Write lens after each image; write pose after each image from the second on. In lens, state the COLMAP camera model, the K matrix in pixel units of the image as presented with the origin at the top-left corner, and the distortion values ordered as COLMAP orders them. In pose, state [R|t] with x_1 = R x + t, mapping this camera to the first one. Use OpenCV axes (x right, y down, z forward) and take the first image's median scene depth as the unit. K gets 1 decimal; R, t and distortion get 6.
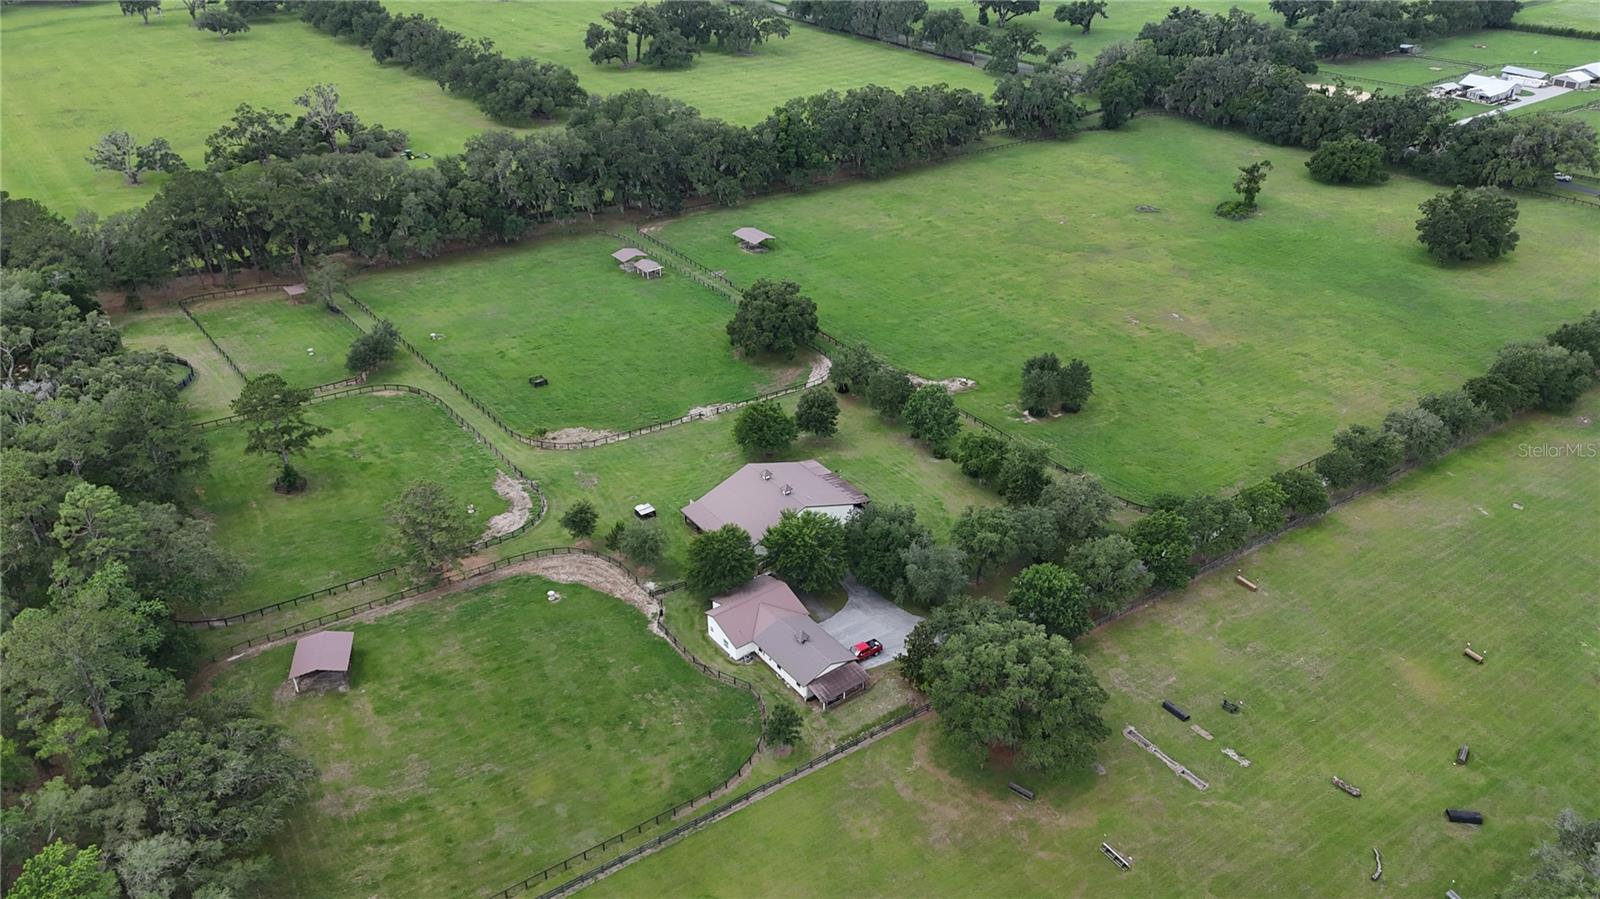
lens RADIAL K [[1184.2, 0, 798.4], [0, 1184.2, 444.4], [0, 0, 1]] dist [0.060583, -0.051309]
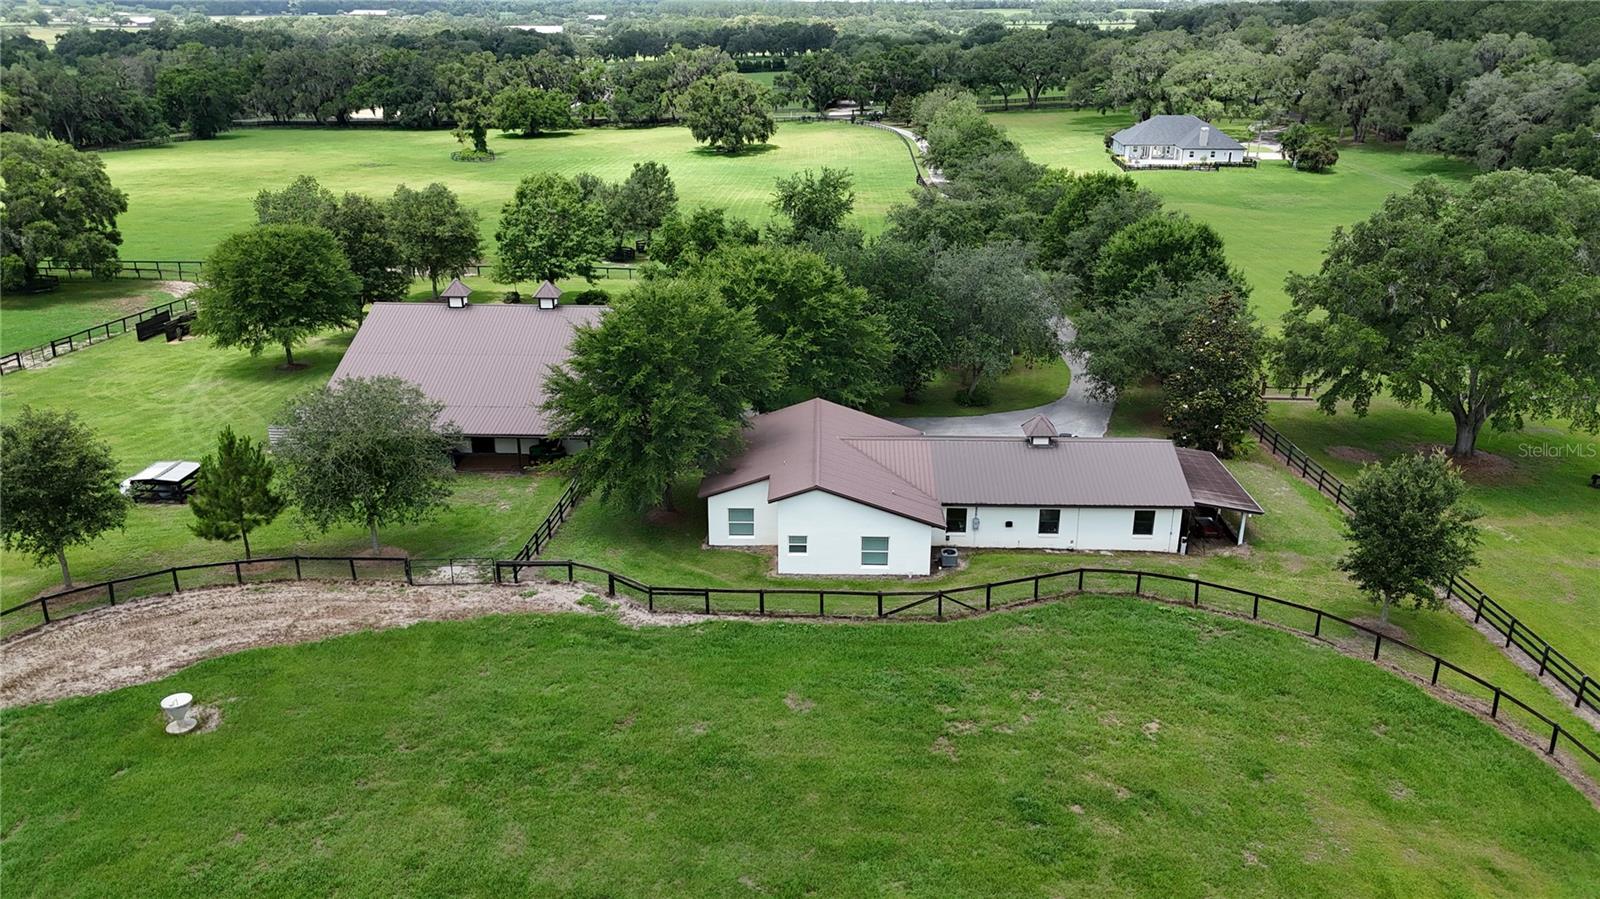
lens RADIAL K [[1184.2, 0, 802.6], [0, 1184.2, 450.6], [0, 0, 1]] dist [0.060583, -0.051309]
pose [[0.611595, -0.265805, 0.745184, -0.309145], [0.389165, 0.921123, 0.009163, 0.132858], [-0.688842, 0.284395, 0.666796, 0.791749]]
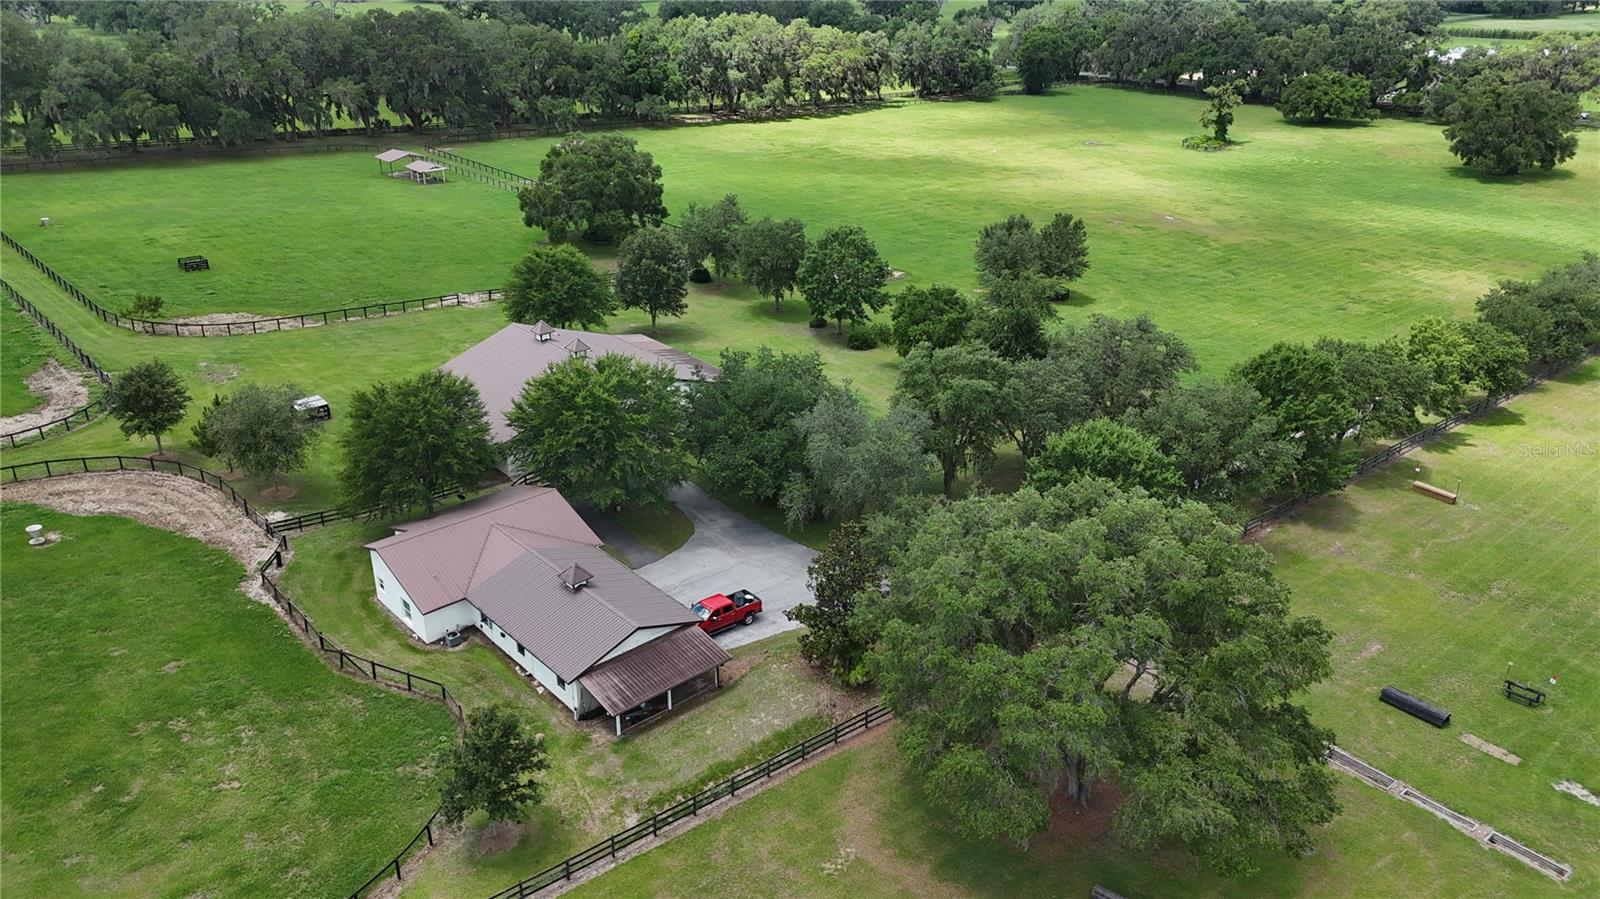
lens RADIAL K [[1184.2, 0, 803.6], [0, 1184.2, 446.8], [0, 0, 1]] dist [0.060583, -0.051309]
pose [[0.995579, -0.021904, 0.091338, 0.047120], [0.030855, 0.994731, -0.097766, 0.156458], [-0.088715, 0.100152, 0.991009, 0.541273]]
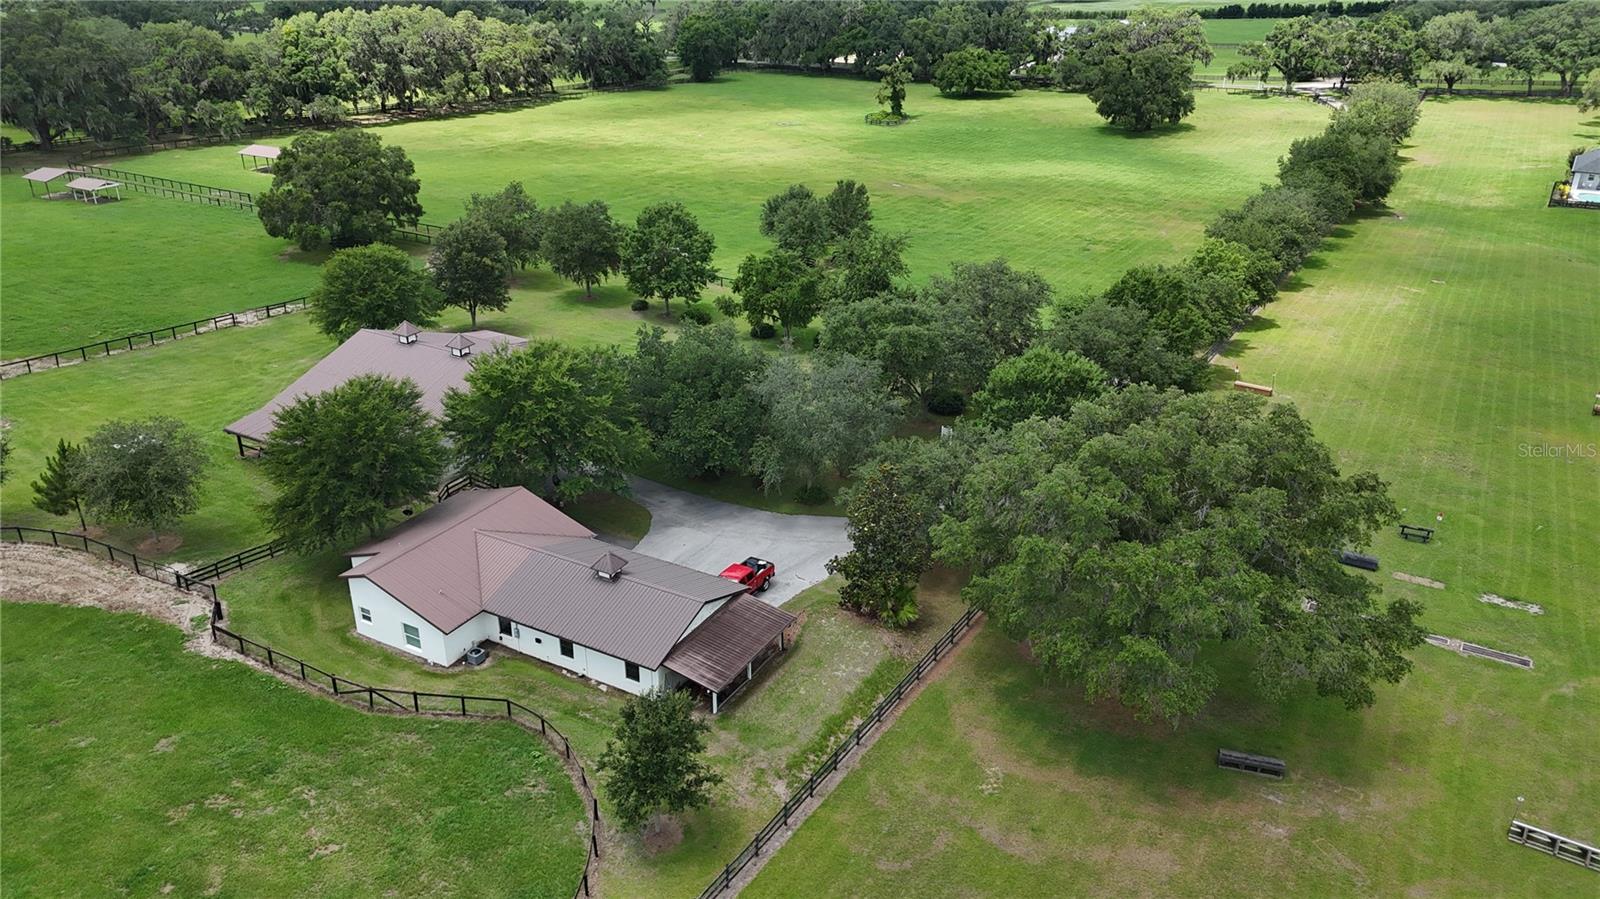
lens RADIAL K [[1184.2, 0, 804.9], [0, 1184.2, 444.8], [0, 0, 1]] dist [0.060583, -0.051309]
pose [[0.914086, -0.152938, 0.375575, -0.081426], [0.190948, 0.979384, -0.065922, 0.157741], [-0.357750, 0.131973, 0.924445, 0.575433]]
